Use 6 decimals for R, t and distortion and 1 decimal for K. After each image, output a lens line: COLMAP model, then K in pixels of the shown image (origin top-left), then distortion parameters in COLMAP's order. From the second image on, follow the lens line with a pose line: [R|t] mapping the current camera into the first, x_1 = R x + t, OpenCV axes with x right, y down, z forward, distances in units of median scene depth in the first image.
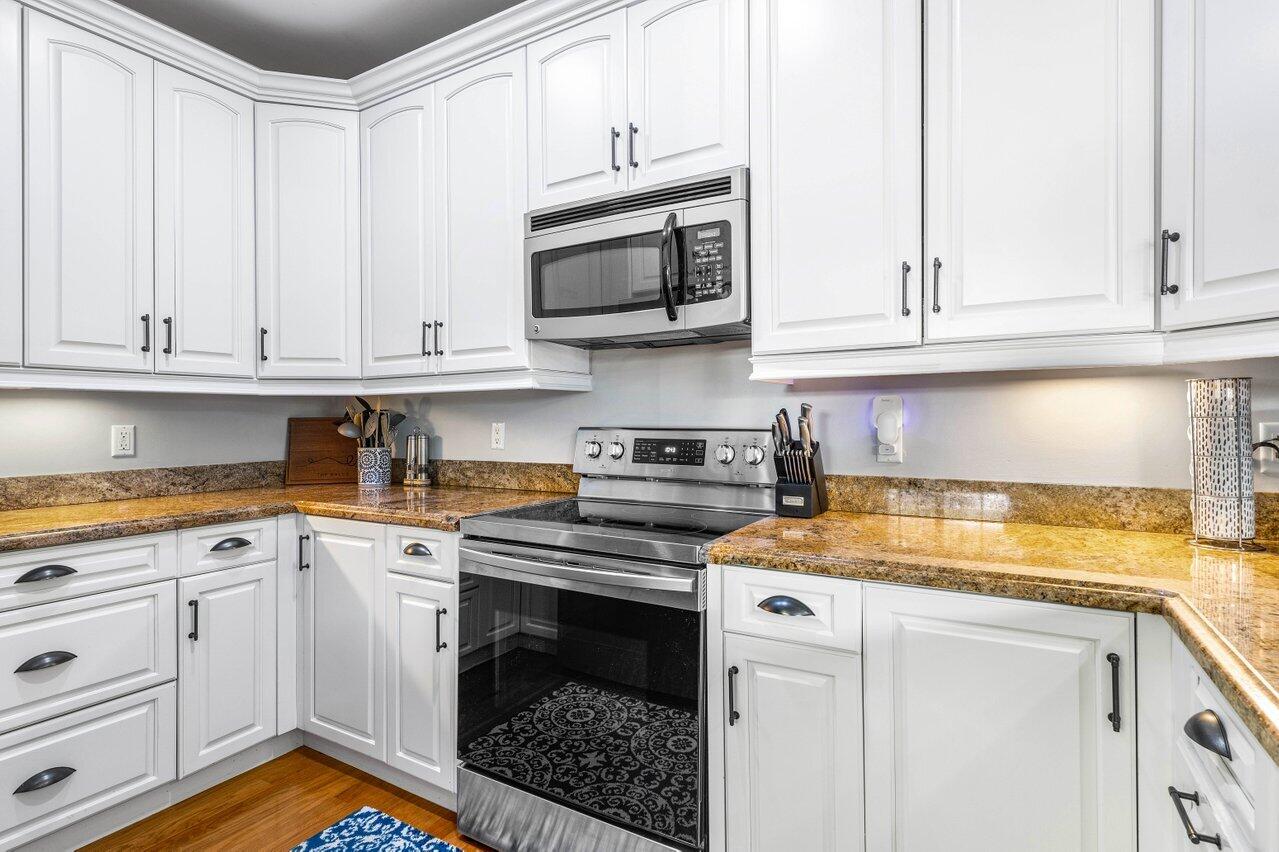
lens RADIAL K [[624.7, 0, 645.8], [0, 624.7, 412.4], [0, 0, 1]] dist [0.001035, -0.000578]
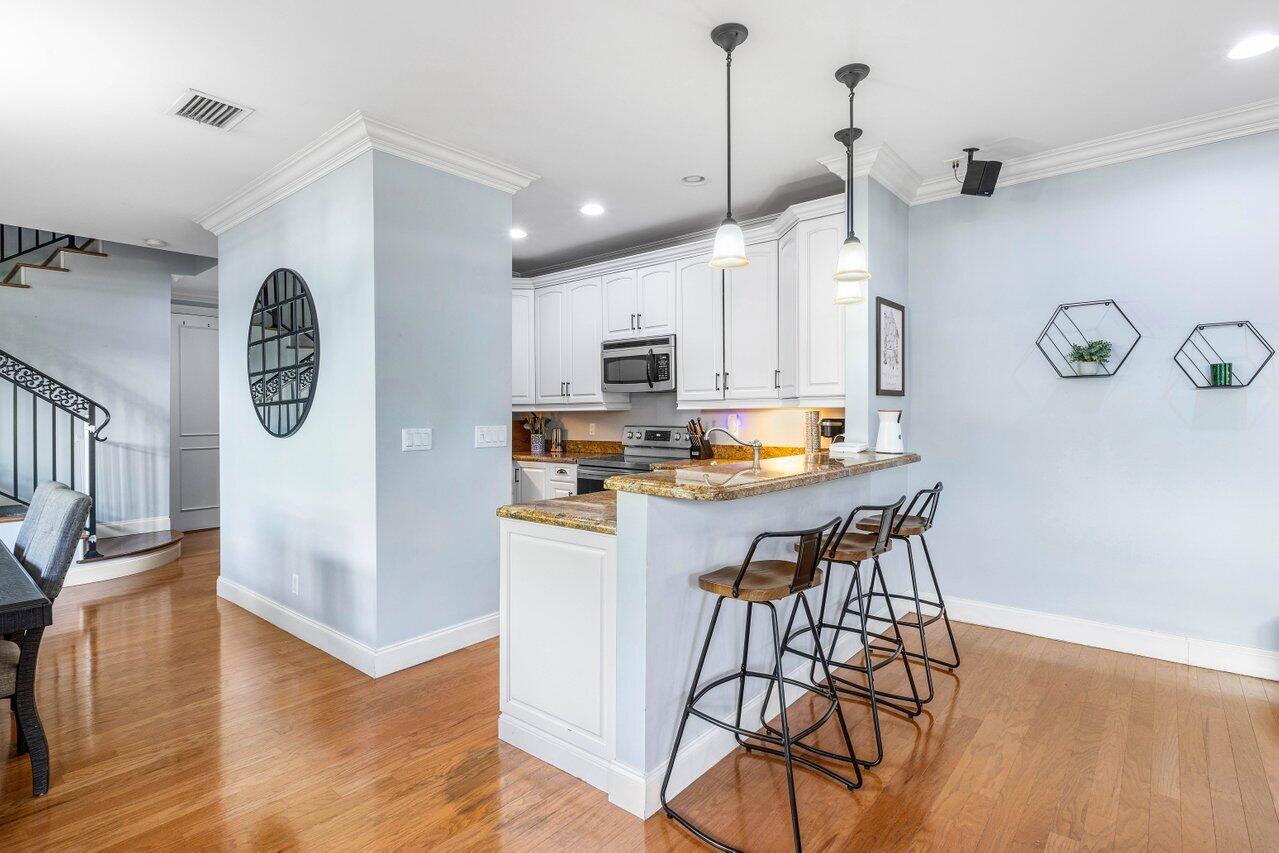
lens RADIAL K [[624.7, 0, 645.8], [0, 624.7, 412.9], [0, 0, 1]] dist [0.001035, -0.000578]
pose [[0.986100, -0.000875, -0.166149, 0.448950], [0.002395, 0.999957, 0.008949, -0.056387], [0.166134, -0.009222, 0.986060, -1.627009]]
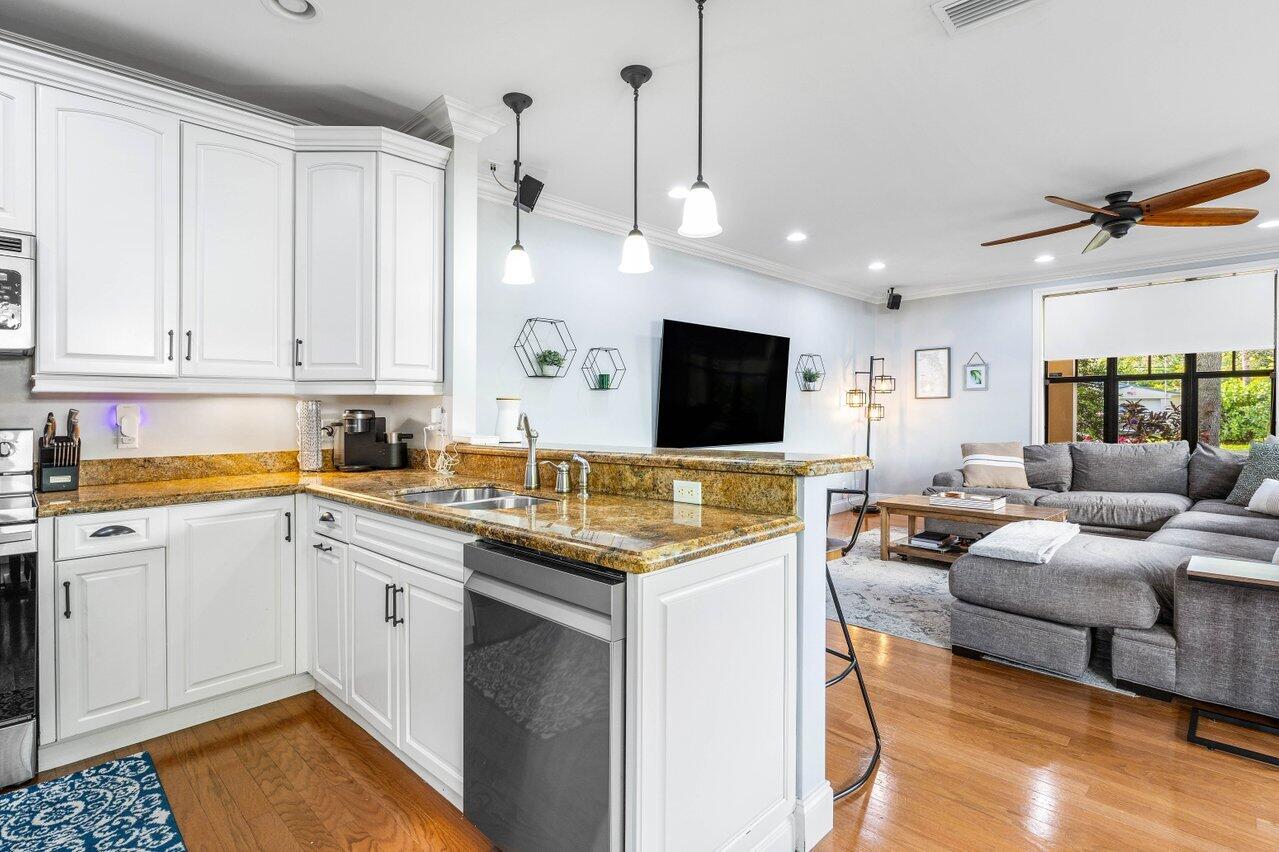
lens RADIAL K [[624.7, 0, 645.8], [0, 624.7, 412.4], [0, 0, 1]] dist [0.001035, -0.000578]
pose [[0.245171, 0.002076, 0.969478, -0.742471], [-0.002908, 0.999995, -0.001405, -0.007888], [-0.969476, -0.002475, 0.245176, -0.560437]]
